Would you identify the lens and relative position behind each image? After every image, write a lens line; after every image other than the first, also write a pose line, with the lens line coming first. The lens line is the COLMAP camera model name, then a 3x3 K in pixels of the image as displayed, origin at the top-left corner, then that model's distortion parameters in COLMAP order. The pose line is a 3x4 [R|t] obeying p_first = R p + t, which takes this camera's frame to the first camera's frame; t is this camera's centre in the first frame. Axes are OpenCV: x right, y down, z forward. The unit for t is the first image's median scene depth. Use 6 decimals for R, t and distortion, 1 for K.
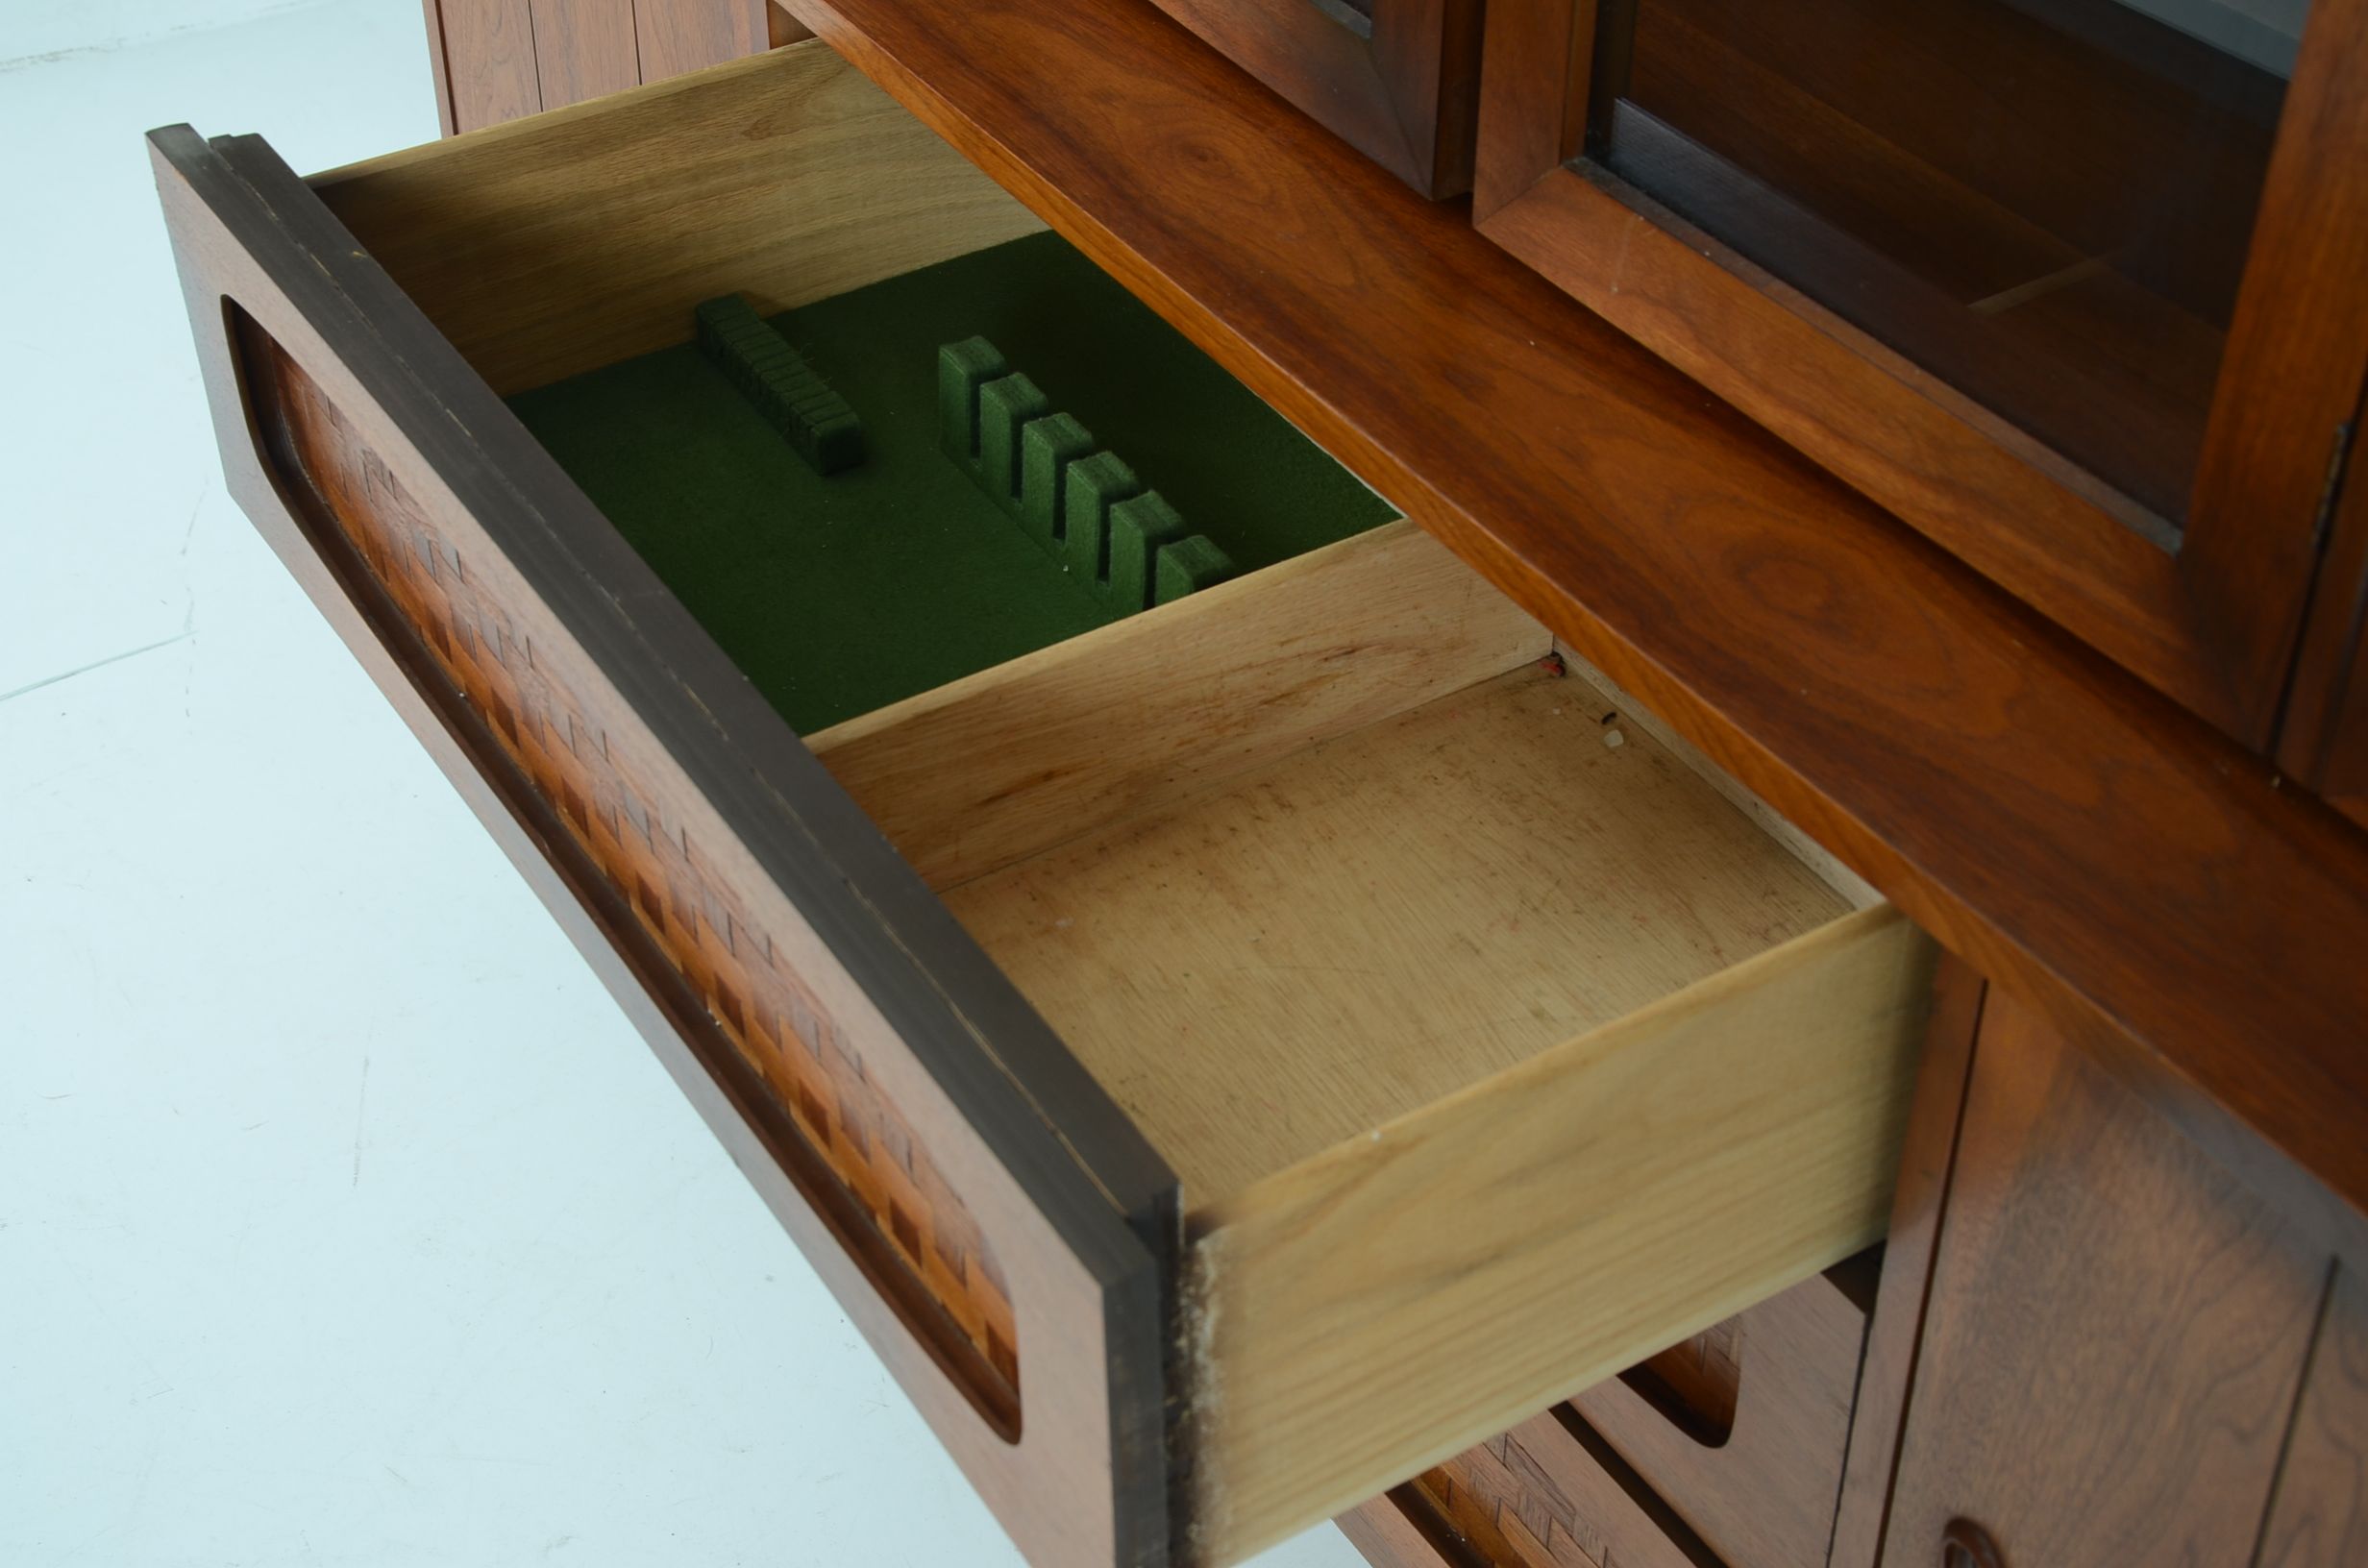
lens RADIAL K [[3466.4, 0, 1176.7], [0, 3466.4, 815.8], [0, 0, 1]] dist [0.064106, 0.583583]
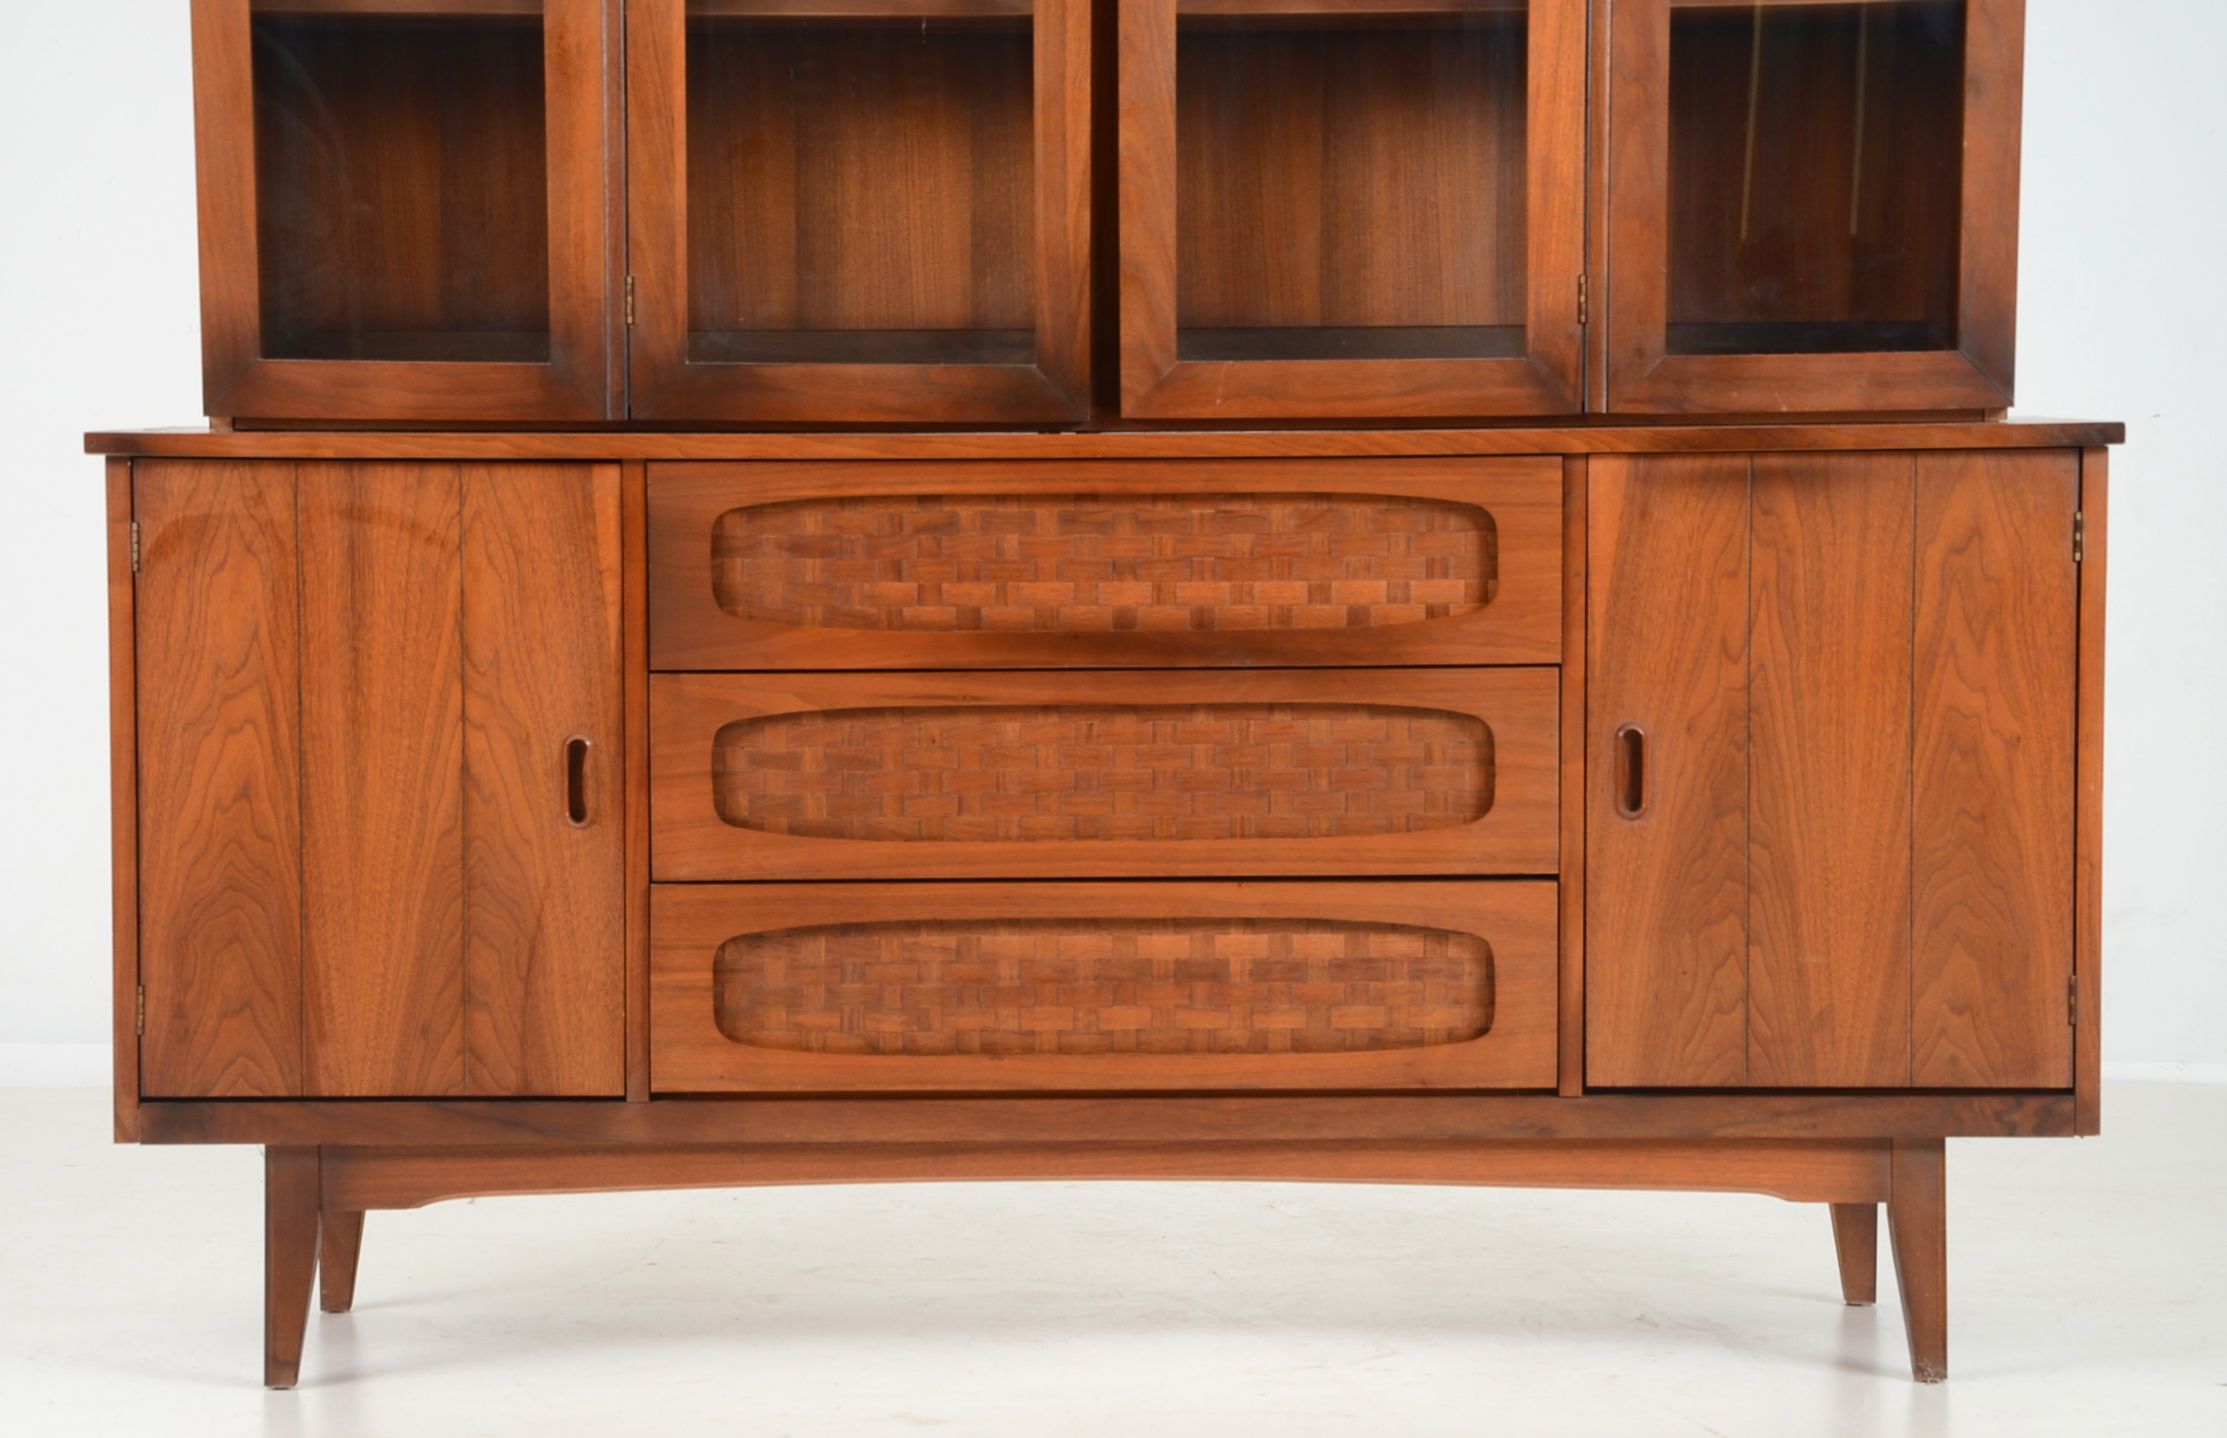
lens RADIAL K [[5943.6, 0, 1067.9], [0, 5943.6, 806.7], [0, 0, 1]] dist [0.492481, 0.192907]
pose [[0.528980, -0.078294, 0.845015, -3.840101], [0.533362, 0.805169, -0.259283, 1.214438], [-0.660080, 0.587854, 0.467677, -0.764604]]
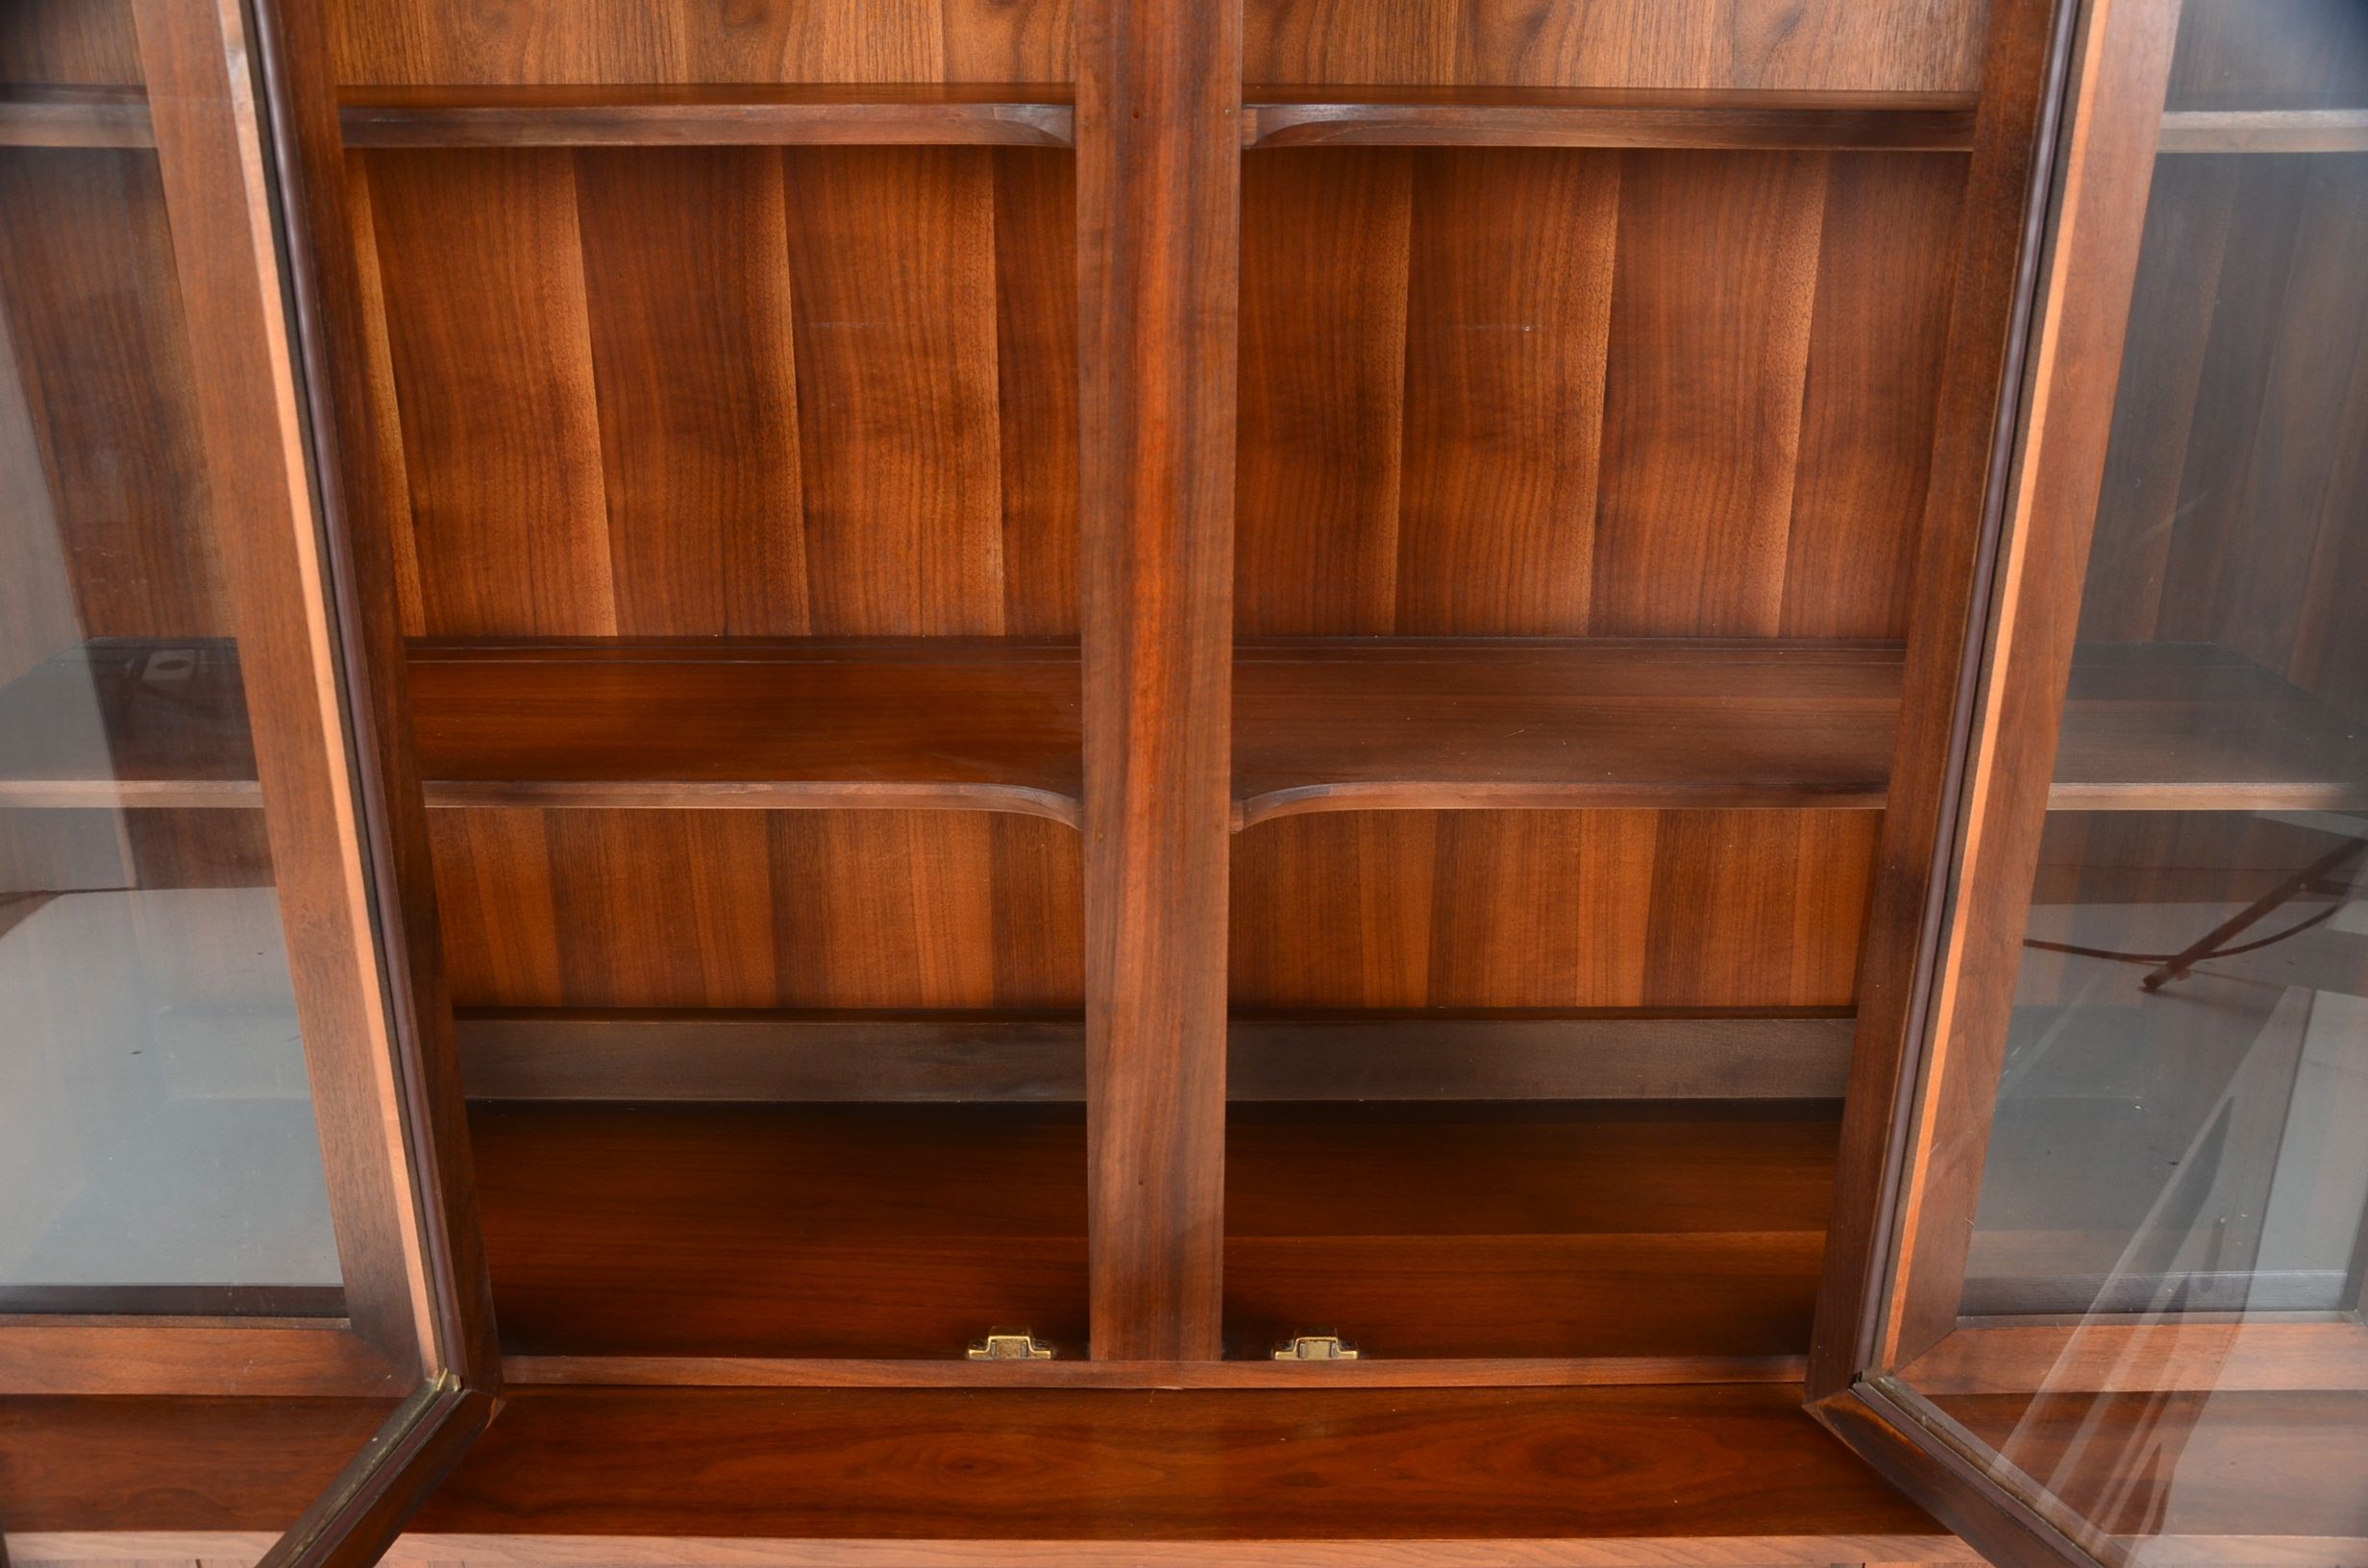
lens RADIAL K [[2087.4, 0, 1185.0], [0, 2087.4, 809.9], [0, 0, 1]] dist [-0.137598, 0.203261]
pose [[0.523261, -0.319051, 0.790193, -0.672361], [0.527015, 0.849836, -0.005854, -0.461931], [-0.669666, 0.419507, 0.612830, 0.370912]]
